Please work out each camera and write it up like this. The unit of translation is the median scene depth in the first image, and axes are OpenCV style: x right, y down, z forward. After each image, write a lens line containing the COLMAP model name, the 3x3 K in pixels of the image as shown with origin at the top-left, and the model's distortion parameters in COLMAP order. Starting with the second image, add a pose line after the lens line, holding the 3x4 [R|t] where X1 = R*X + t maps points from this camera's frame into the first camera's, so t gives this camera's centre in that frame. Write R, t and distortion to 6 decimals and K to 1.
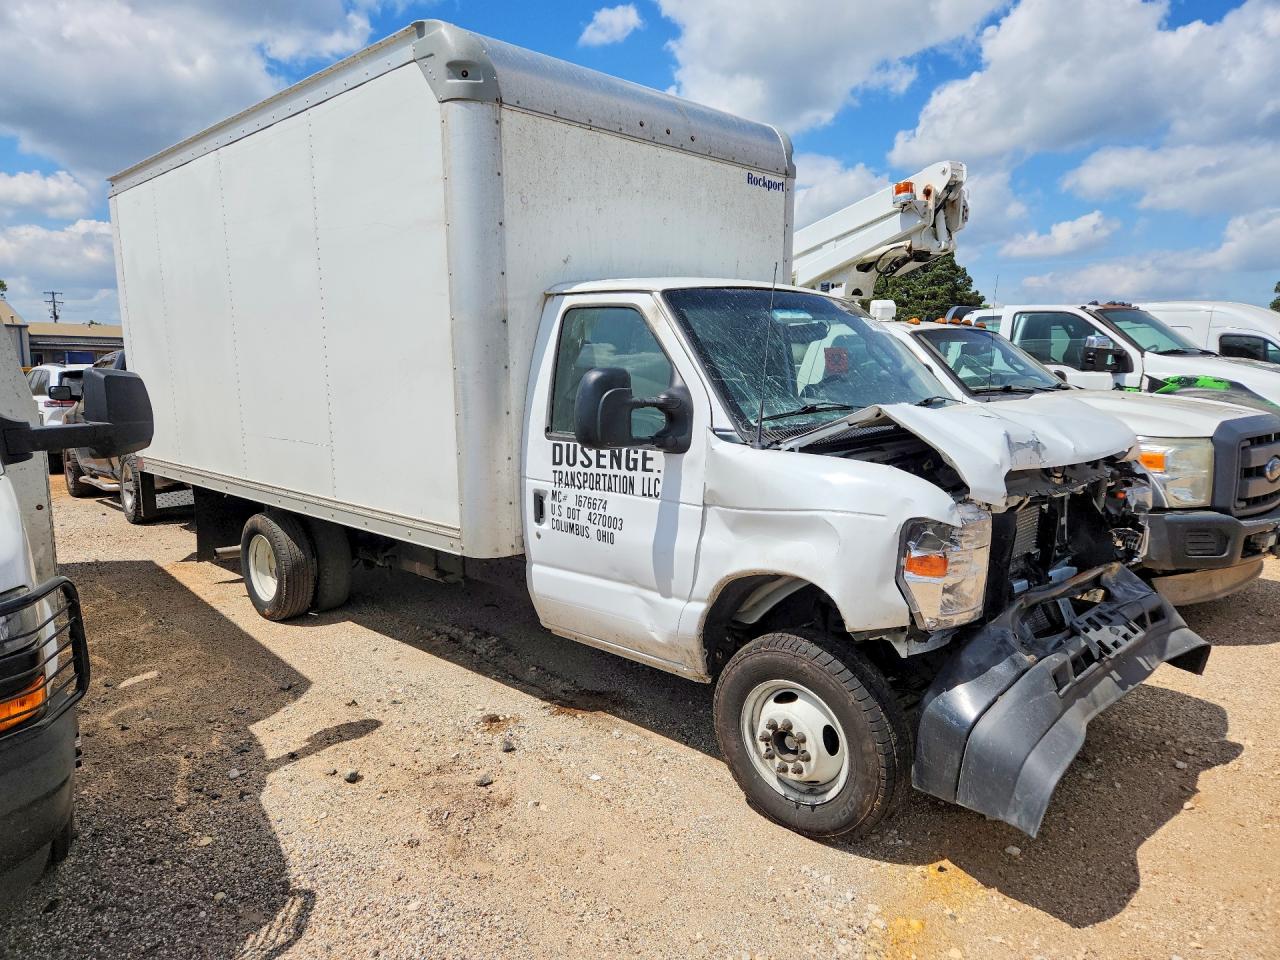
lens RADIAL K [[879.7, 0, 640.2], [0, 879.7, 482.0], [0, 0, 1]] dist [0.004736, 0.000840]
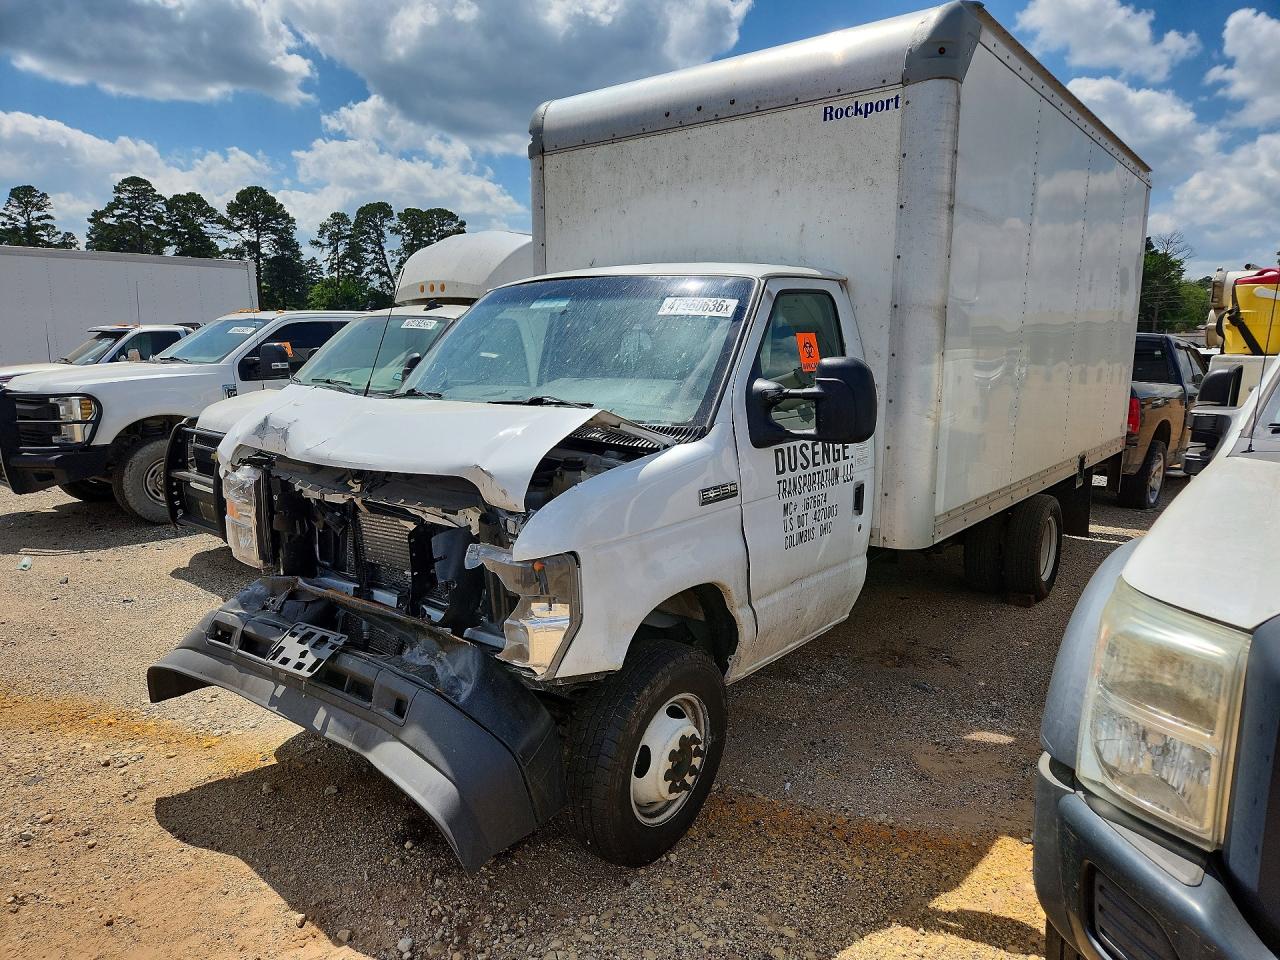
lens RADIAL K [[867.1, 0, 639.3], [0, 867.1, 482.9], [0, 0, 1]] dist [0.001767, 0.000420]
pose [[0.111766, 0.156416, -0.981347, 1.122518], [-0.131237, 0.981208, 0.141447, -0.136899], [0.985031, 0.112980, 0.130194, 0.952467]]
